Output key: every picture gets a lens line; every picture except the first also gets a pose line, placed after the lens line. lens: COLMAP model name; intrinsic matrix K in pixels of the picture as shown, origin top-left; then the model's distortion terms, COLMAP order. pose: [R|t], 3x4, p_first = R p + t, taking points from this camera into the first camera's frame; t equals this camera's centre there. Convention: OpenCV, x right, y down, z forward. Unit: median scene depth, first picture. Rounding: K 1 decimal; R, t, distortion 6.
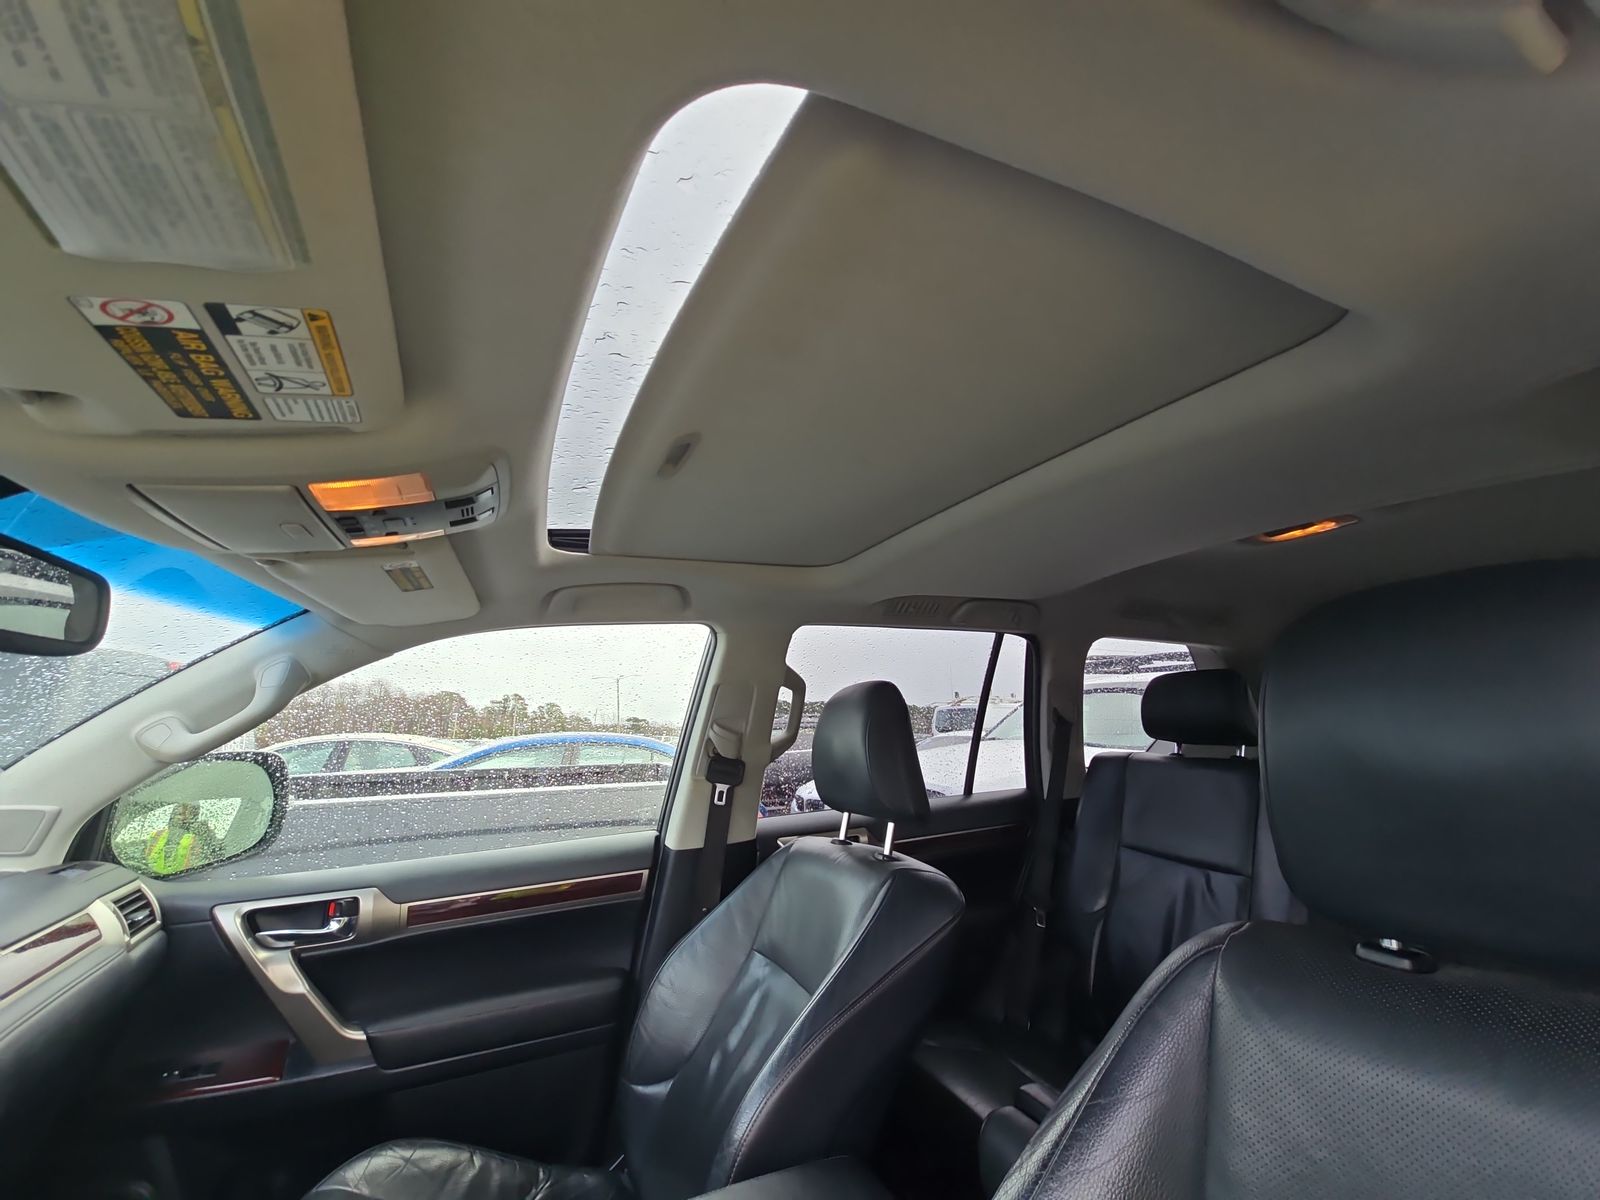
lens RADIAL K [[647.1, 0, 795.8], [0, 647.1, 593.0], [0, 0, 1]] dist [0.013640, -0.009200]
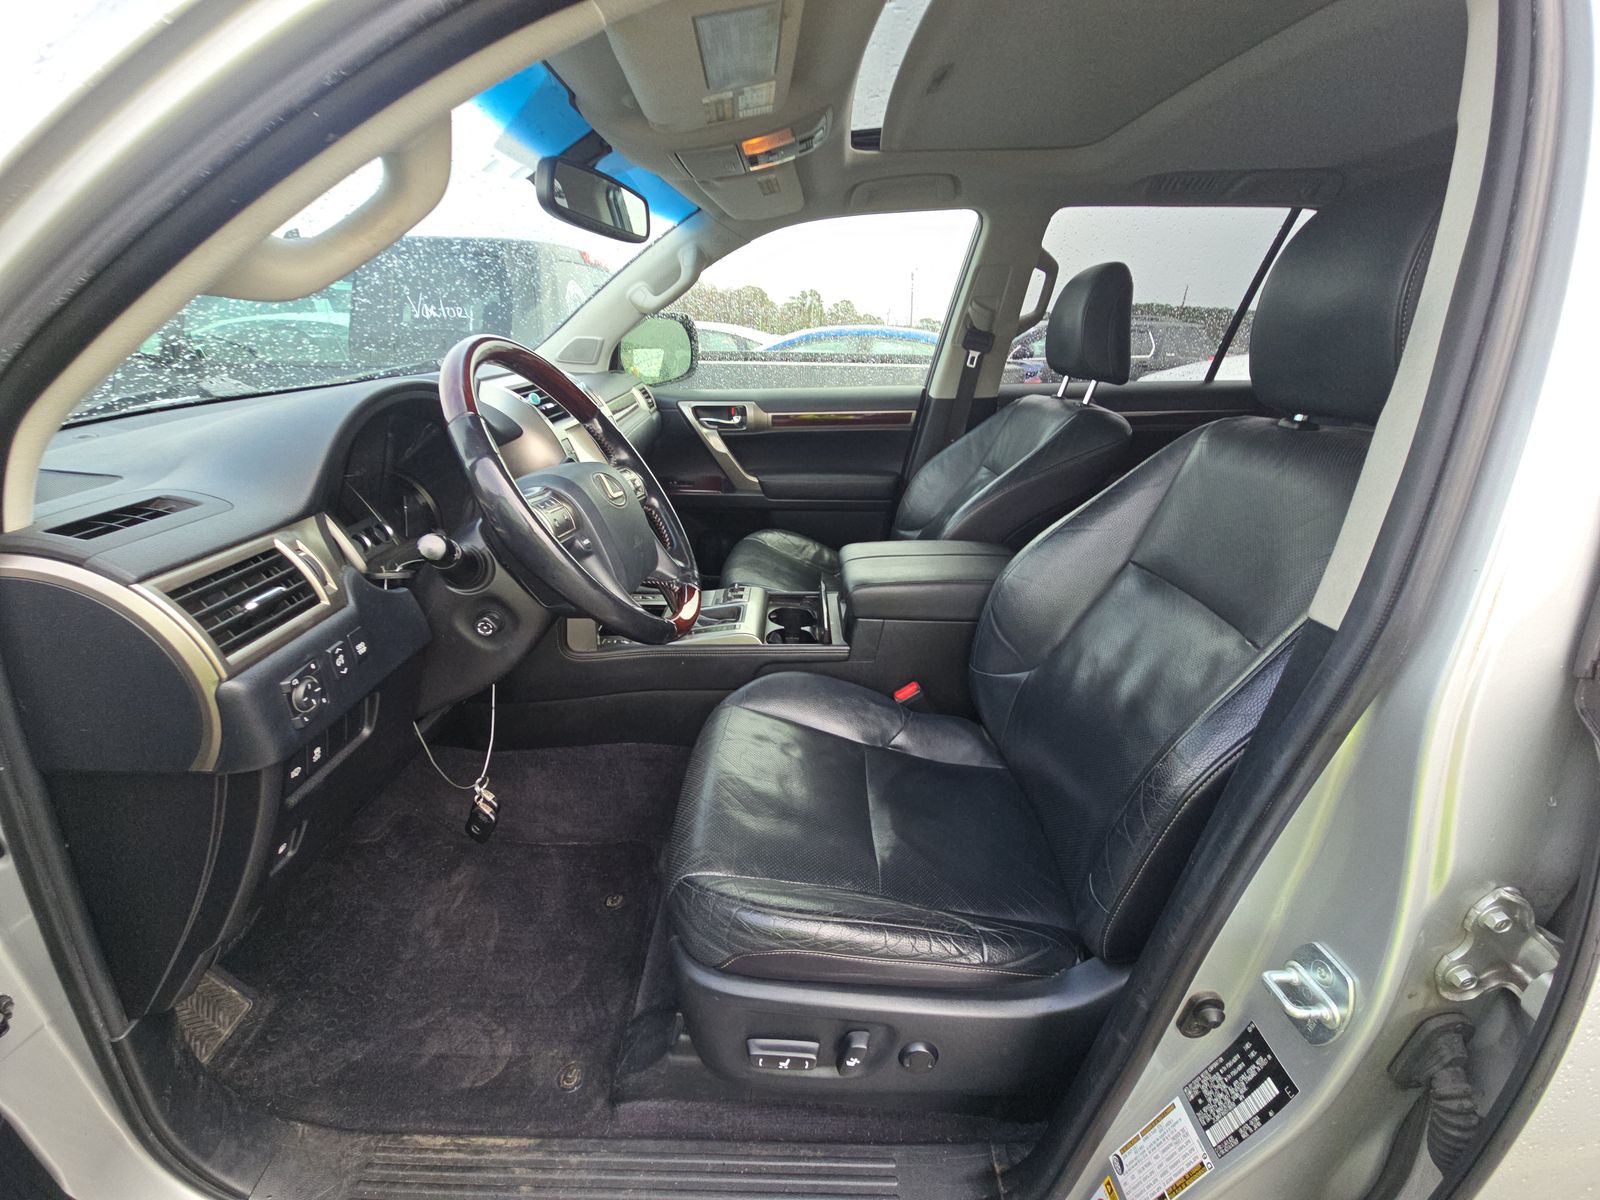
lens RADIAL K [[647.1, 0, 795.8], [0, 647.1, 593.0], [0, 0, 1]] dist [0.013640, -0.009200]
pose [[0.910718, 0.184956, -0.369302, 0.152766], [0.051755, 0.835982, 0.546311, -0.037446], [0.409773, -0.516649, 0.751772, -0.449351]]
